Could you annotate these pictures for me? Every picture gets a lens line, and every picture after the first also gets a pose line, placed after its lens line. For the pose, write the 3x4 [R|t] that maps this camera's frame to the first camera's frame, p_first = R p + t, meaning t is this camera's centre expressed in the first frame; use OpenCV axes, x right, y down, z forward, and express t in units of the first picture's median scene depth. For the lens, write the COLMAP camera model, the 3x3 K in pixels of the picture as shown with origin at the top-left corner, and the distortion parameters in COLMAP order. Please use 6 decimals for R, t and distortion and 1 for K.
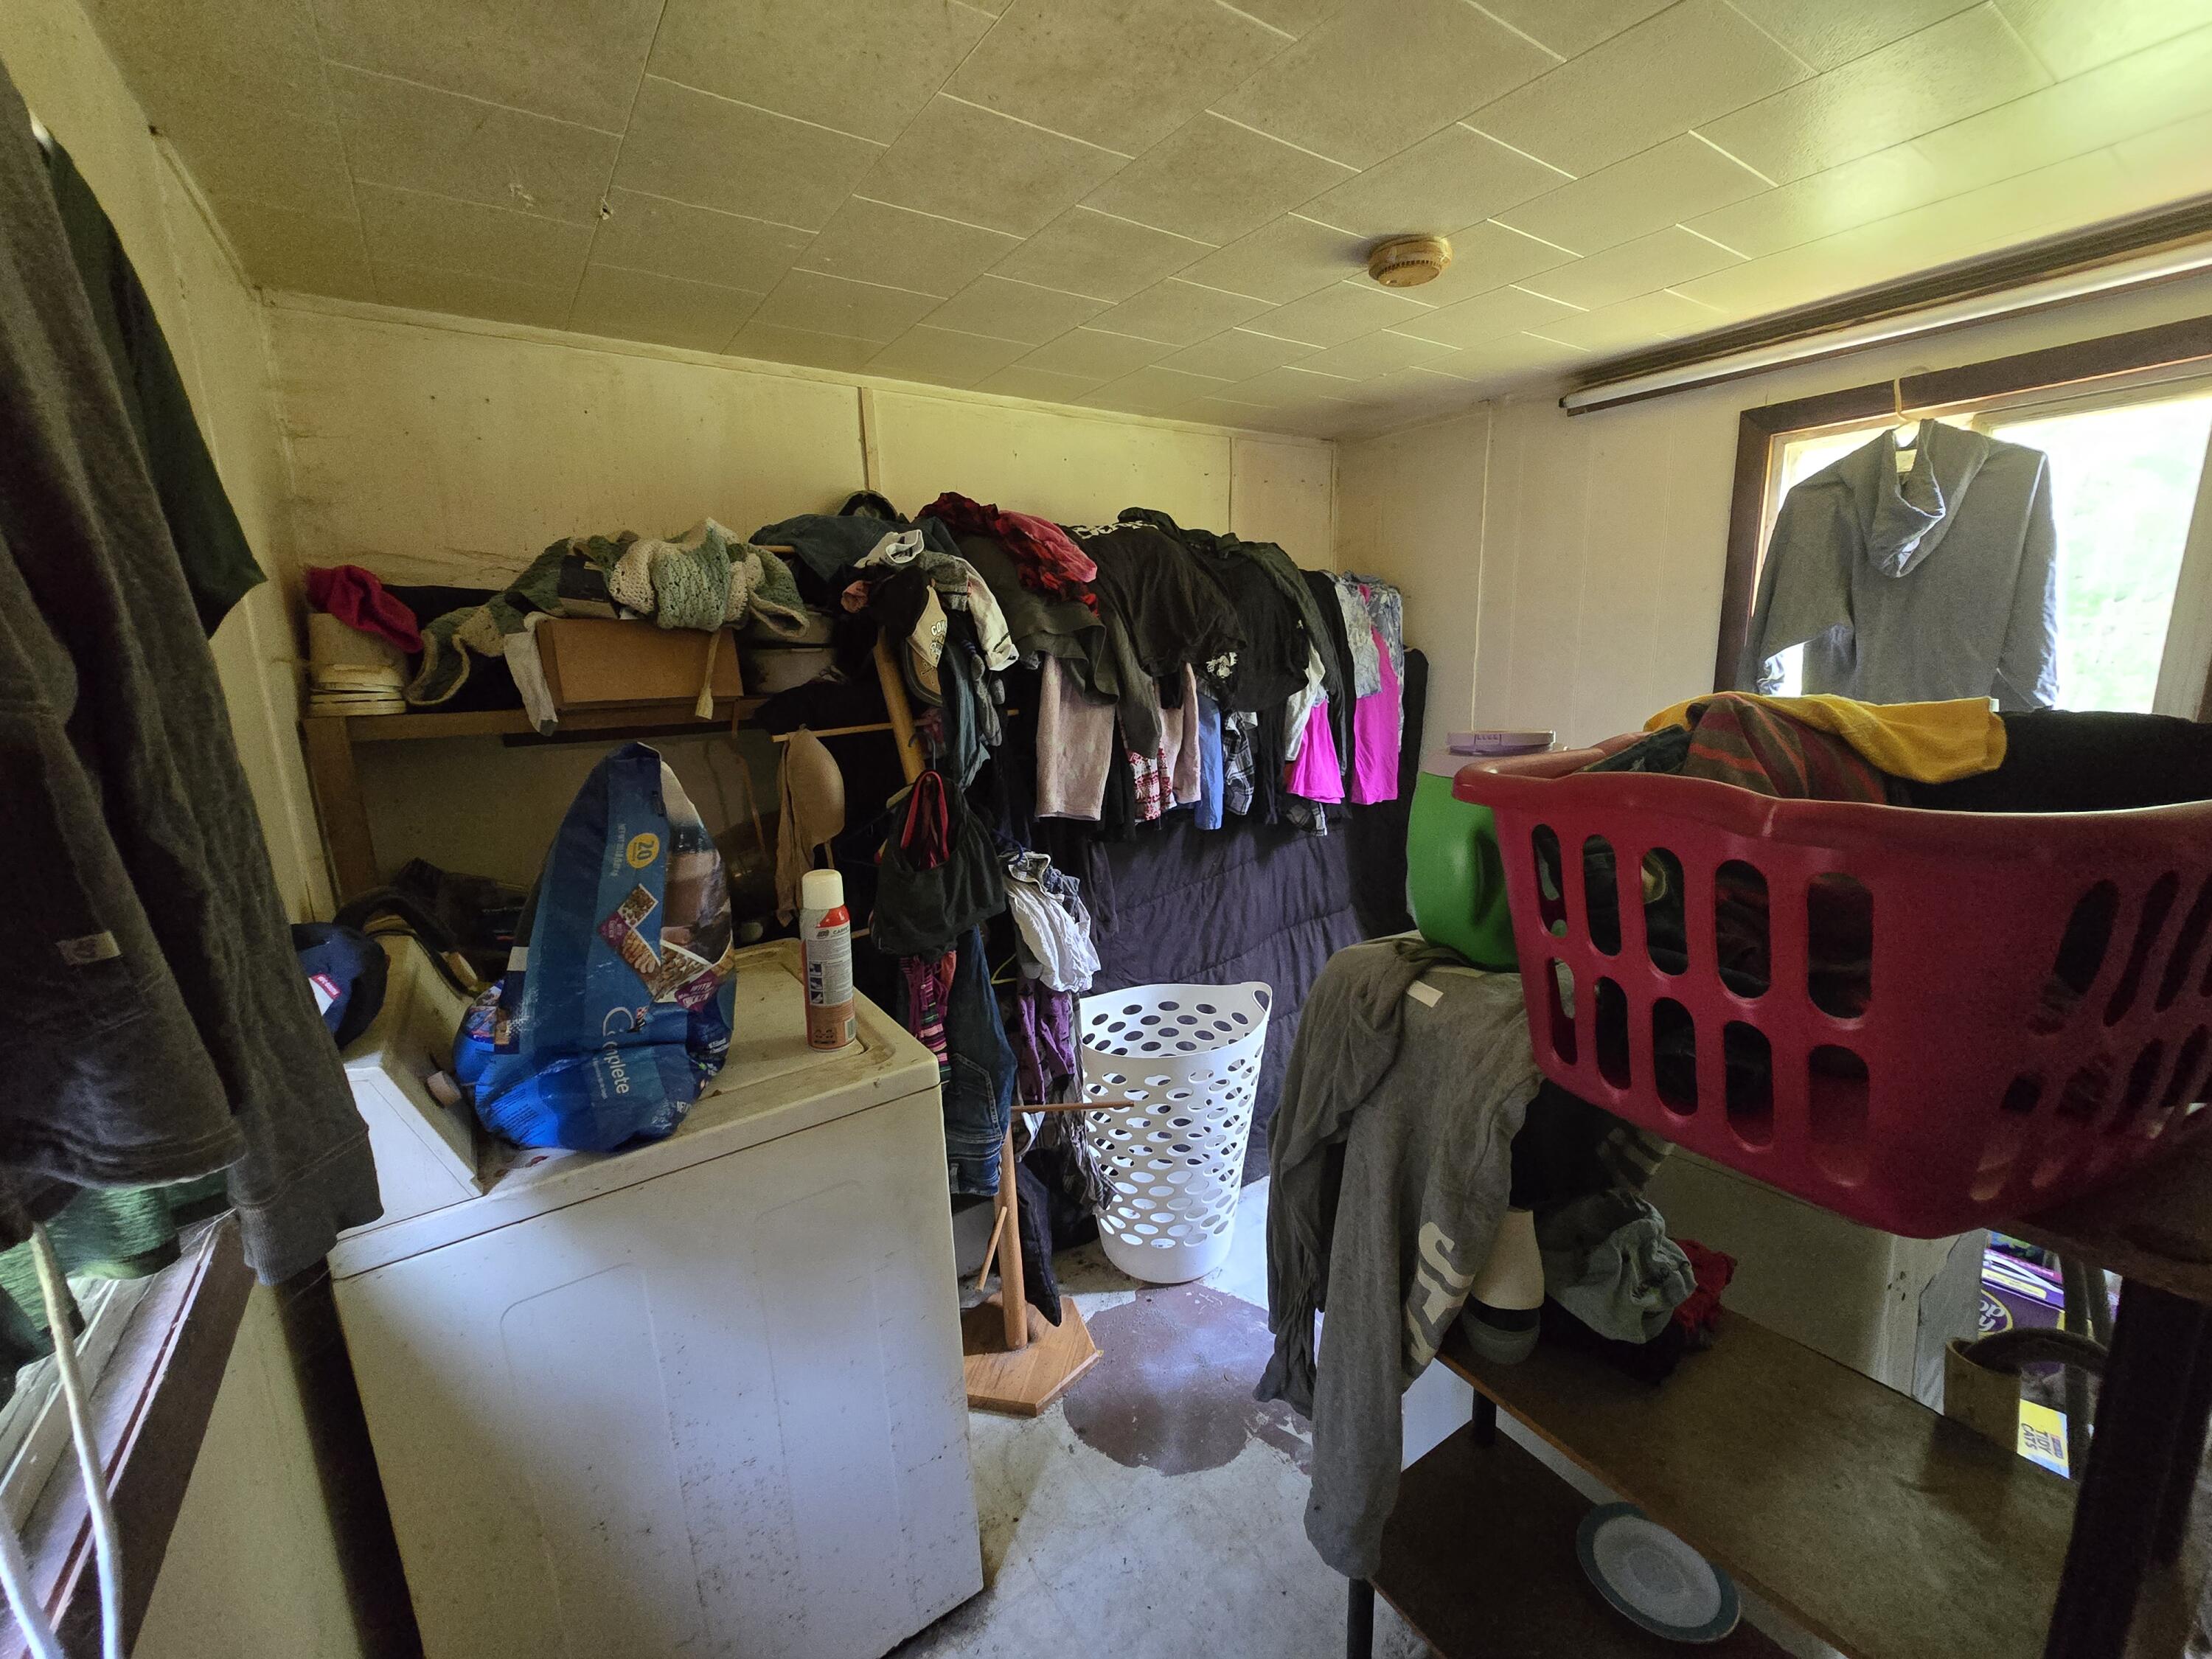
lens RADIAL K [[910.2, 0, 1098.5], [0, 910.2, 825.2], [0, 0, 1]] dist [-0.000795, 0.000086]
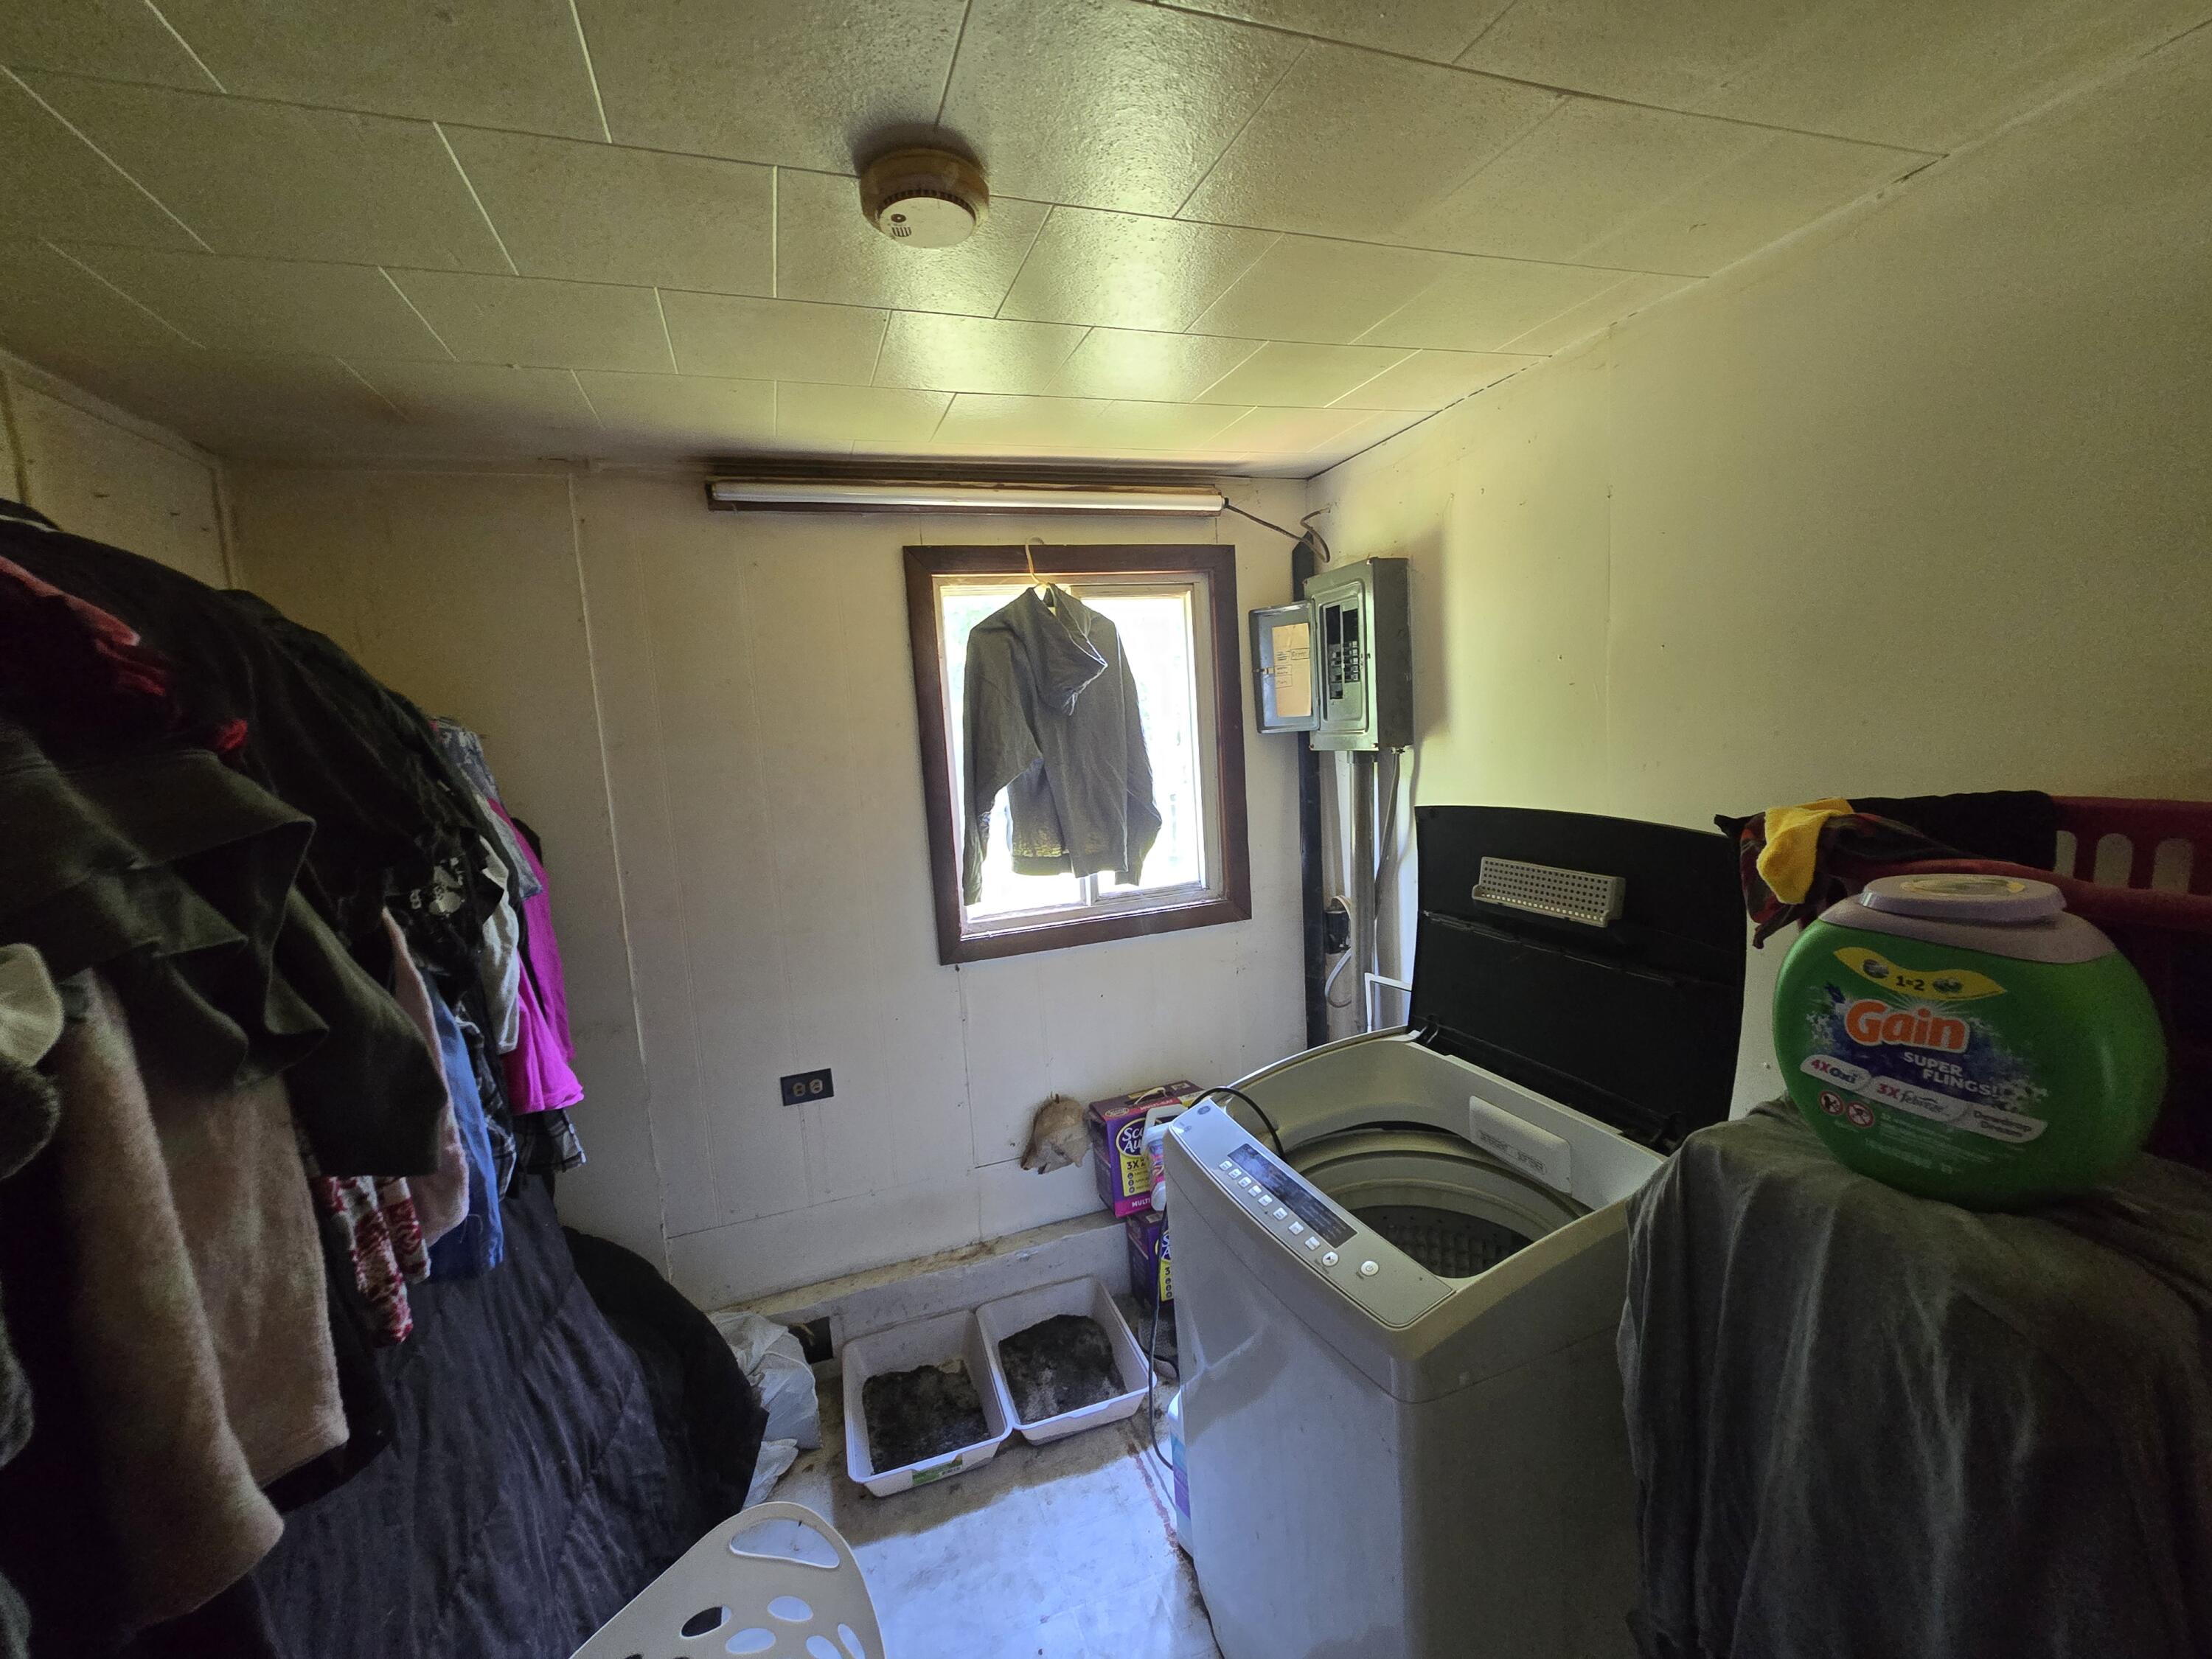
lens RADIAL K [[910.2, 0, 1098.5], [0, 910.2, 825.2], [0, 0, 1]] dist [-0.000795, 0.000086]
pose [[0.263234, -0.100259, 0.959508, -0.216358], [0.243651, 0.969252, 0.034433, -0.163220], [-0.933457, 0.224721, 0.279568, 0.657598]]
